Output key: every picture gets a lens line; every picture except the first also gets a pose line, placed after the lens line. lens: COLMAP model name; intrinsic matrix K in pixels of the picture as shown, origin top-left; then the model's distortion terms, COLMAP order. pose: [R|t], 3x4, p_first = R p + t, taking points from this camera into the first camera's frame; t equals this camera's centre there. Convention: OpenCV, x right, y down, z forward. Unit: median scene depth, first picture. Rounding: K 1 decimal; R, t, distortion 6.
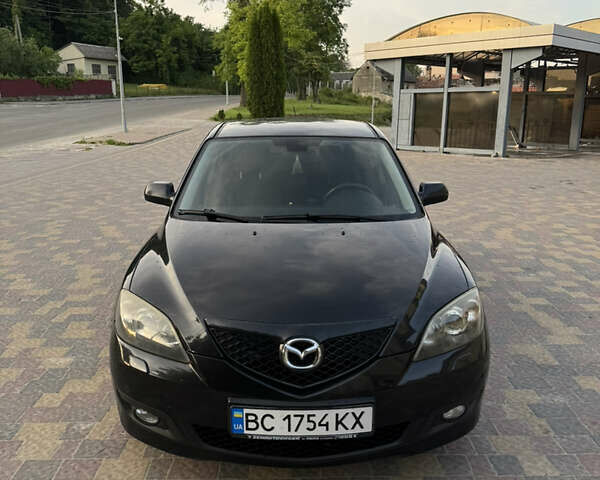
lens RADIAL K [[535.5, 0, 300.0], [0, 535.5, 240.0], [0, 0, 1]] dist [0.150744, -0.289663]
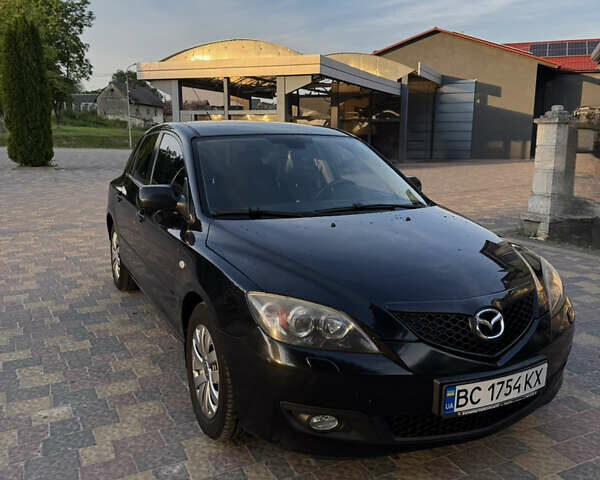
lens RADIAL K [[538.8, 0, 300.0], [0, 538.8, 240.0], [0, 0, 1]] dist [0.071567, -0.120475]
pose [[0.907427, -0.079443, 0.412631, -0.741510], [0.096393, 0.995134, -0.020389, 0.037664], [-0.409004, 0.058276, 0.910670, 0.195581]]
